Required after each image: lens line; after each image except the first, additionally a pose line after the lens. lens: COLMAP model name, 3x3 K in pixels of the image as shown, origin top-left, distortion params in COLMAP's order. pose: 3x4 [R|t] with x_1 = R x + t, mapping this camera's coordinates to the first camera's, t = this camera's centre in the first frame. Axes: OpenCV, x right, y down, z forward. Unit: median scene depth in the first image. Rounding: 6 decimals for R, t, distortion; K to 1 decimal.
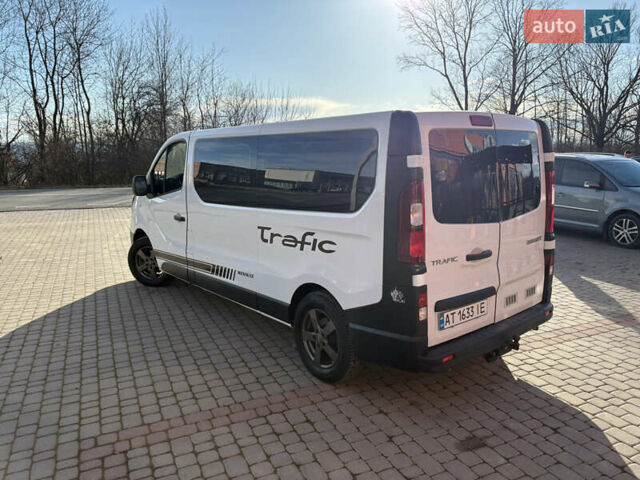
lens RADIAL K [[489.2, 0, 320.0], [0, 489.2, 240.0], [0, 0, 1]] dist [0.017533, 0.002033]
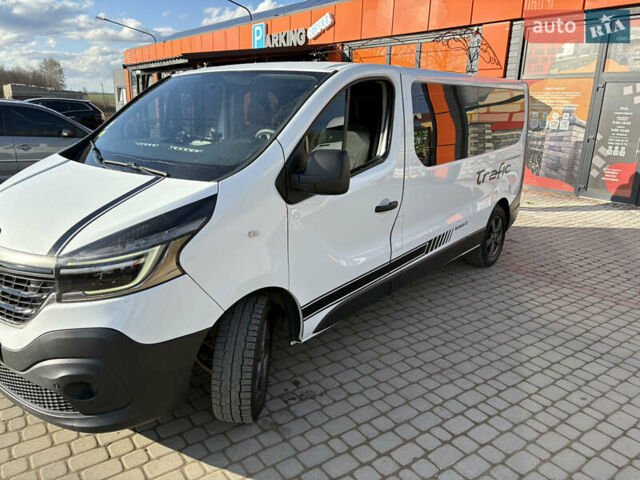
lens RADIAL K [[489.2, 0, 320.0], [0, 489.2, 240.0], [0, 0, 1]] dist [0.017533, 0.002033]
pose [[-0.195298, -0.269771, 0.942912, -1.135324], [0.147008, 0.942510, 0.300105, -0.266641], [-0.969663, 0.197226, -0.144412, 1.538213]]
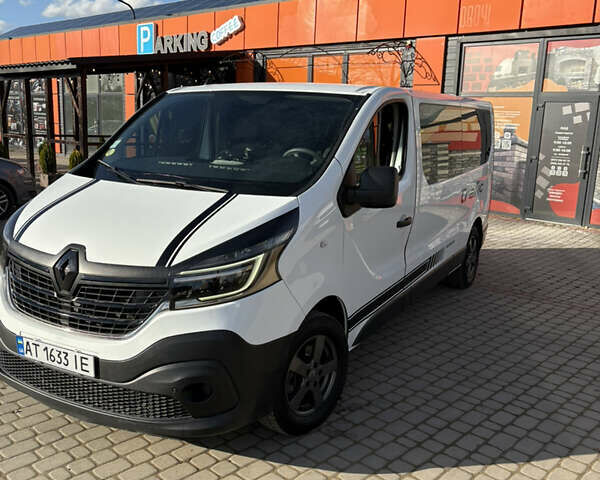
lens RADIAL K [[613.8, 0, 310.7], [0, 613.8, 239.8], [0, 0, 1]] dist [0.023628, 0.002369]
pose [[-0.384006, -0.189880, 0.903596, -1.268815], [0.126806, 0.958508, 0.255309, -0.318330], [-0.914582, 0.212621, -0.343995, 1.819365]]
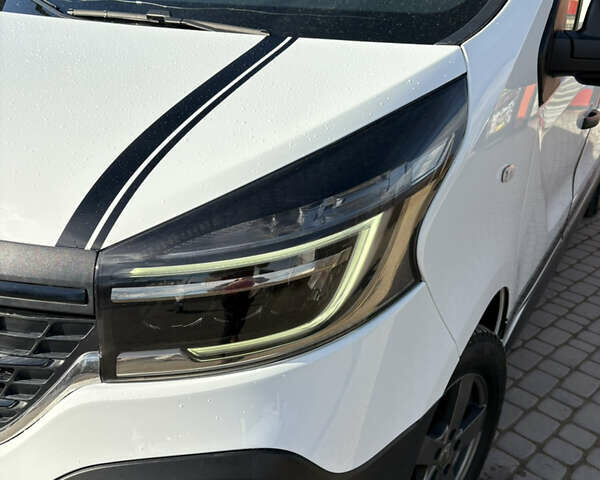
lens RADIAL K [[679.0, 0, 300.0], [0, 679.0, 240.0], [0, 0, 1]] dist [0.009852, 0.006824]
pose [[-0.328132, -0.355177, 0.875317, -0.836770], [0.114048, 0.904948, 0.409954, -0.231609], [-0.937722, 0.234347, -0.256435, 1.728056]]
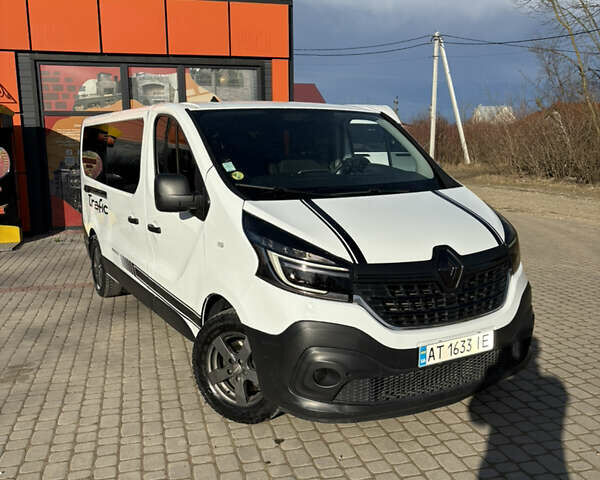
lens RADIAL K [[604.9, 0, 300.0], [0, 604.9, 240.0], [0, 0, 1]] dist [0.020442, 0.012295]
pose [[-0.986678, -0.010166, 0.162367, -0.447816], [0.043185, 0.945873, 0.321651, -0.434866], [-0.156848, 0.324378, -0.932833, 2.594820]]
